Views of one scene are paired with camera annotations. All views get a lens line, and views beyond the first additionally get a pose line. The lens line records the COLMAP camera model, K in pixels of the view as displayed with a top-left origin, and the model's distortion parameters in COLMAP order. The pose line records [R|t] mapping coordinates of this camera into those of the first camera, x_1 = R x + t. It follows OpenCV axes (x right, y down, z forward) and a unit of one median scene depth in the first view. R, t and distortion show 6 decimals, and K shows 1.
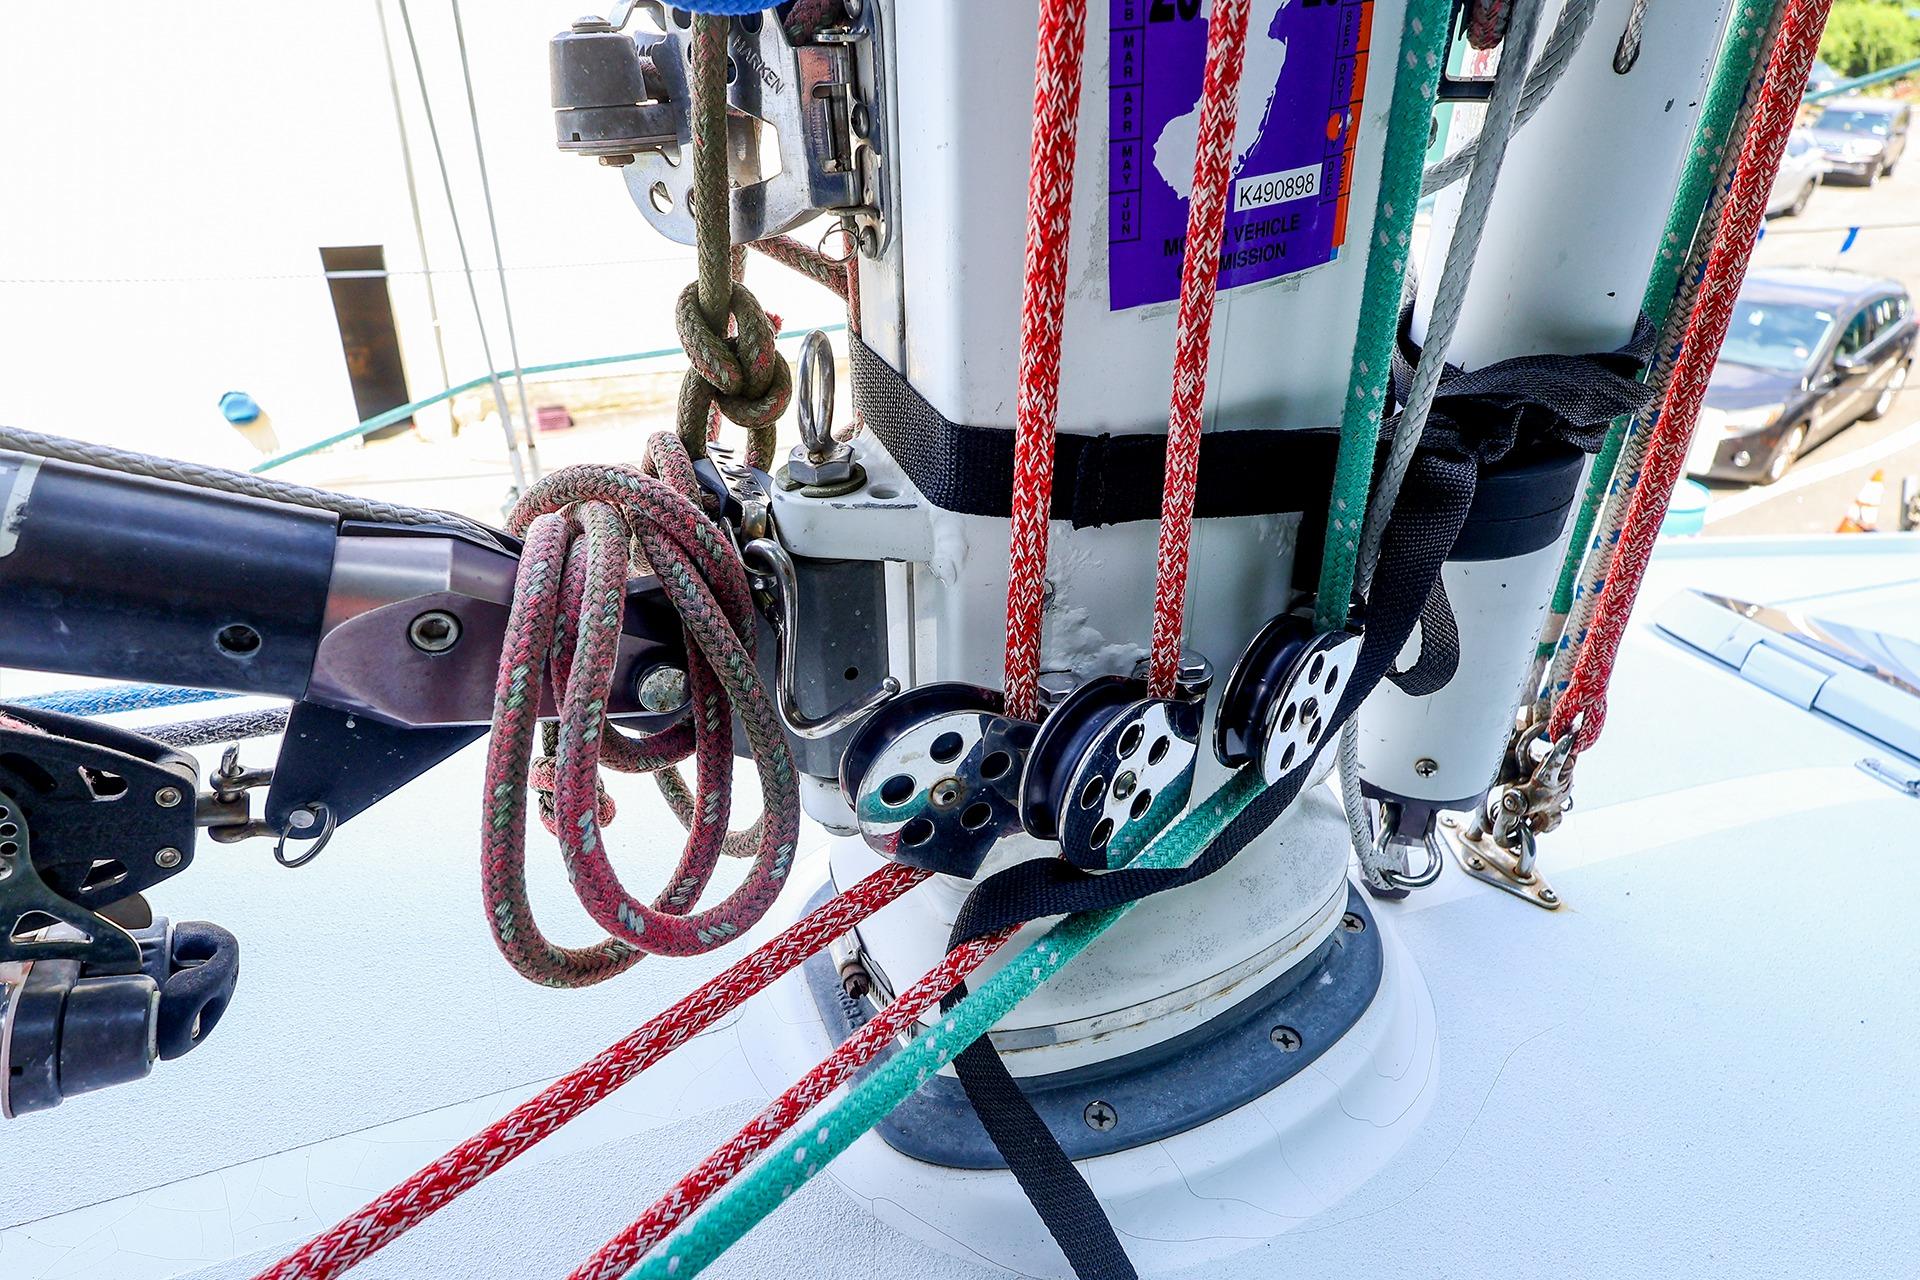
lens RADIAL K [[991.9, 0, 955.5], [0, 991.9, 631.7], [0, 0, 1]] dist [0.000666, 0.000685]
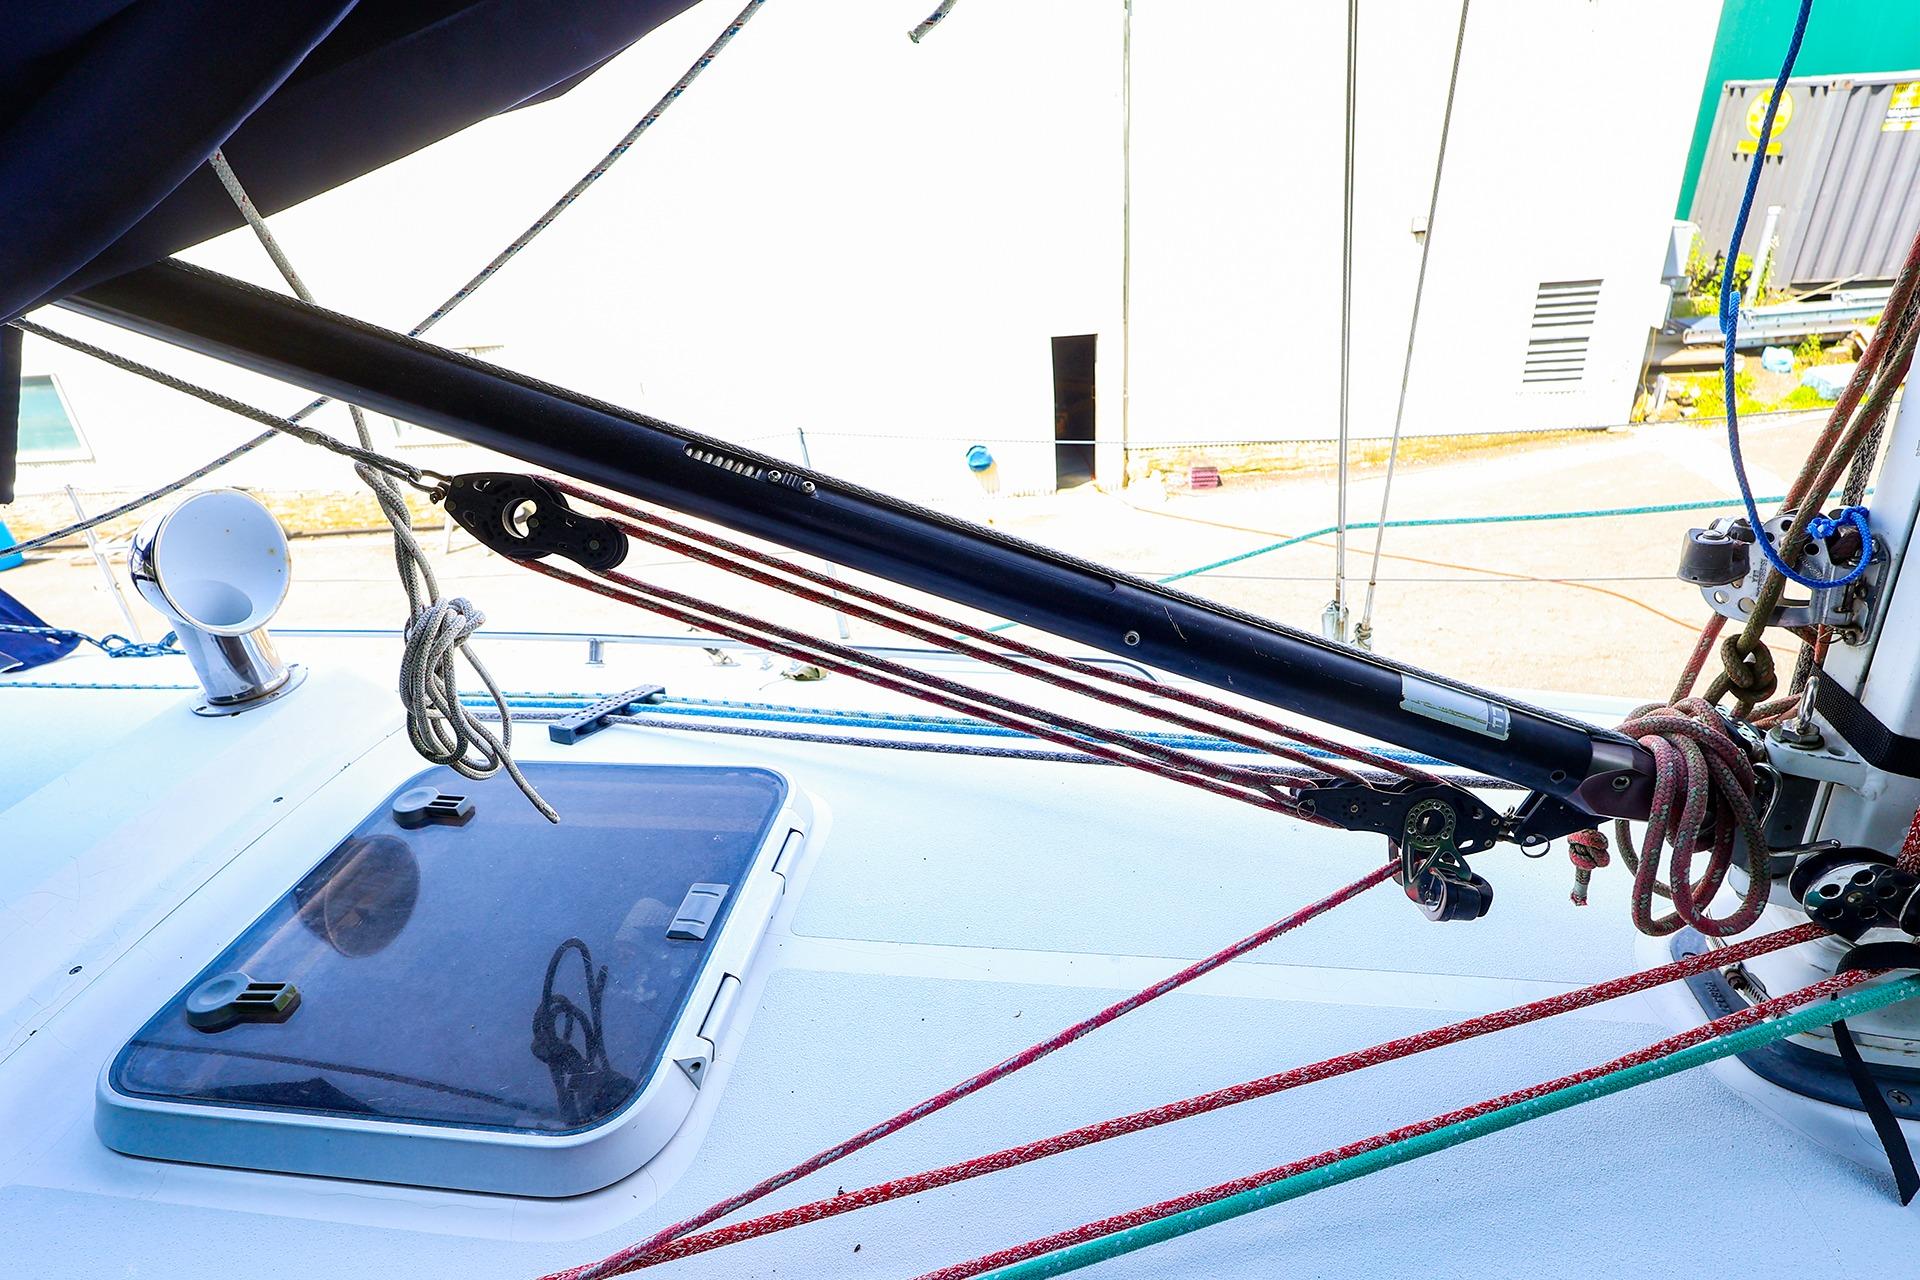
lens RADIAL K [[991.9, 0, 955.5], [0, 991.9, 631.7], [0, 0, 1]] dist [0.000666, 0.000685]
pose [[0.854394, 0.138316, -0.500879, -0.658539], [-0.151410, 0.988362, 0.014659, -0.139385], [0.497077, 0.063314, 0.865393, -1.815445]]
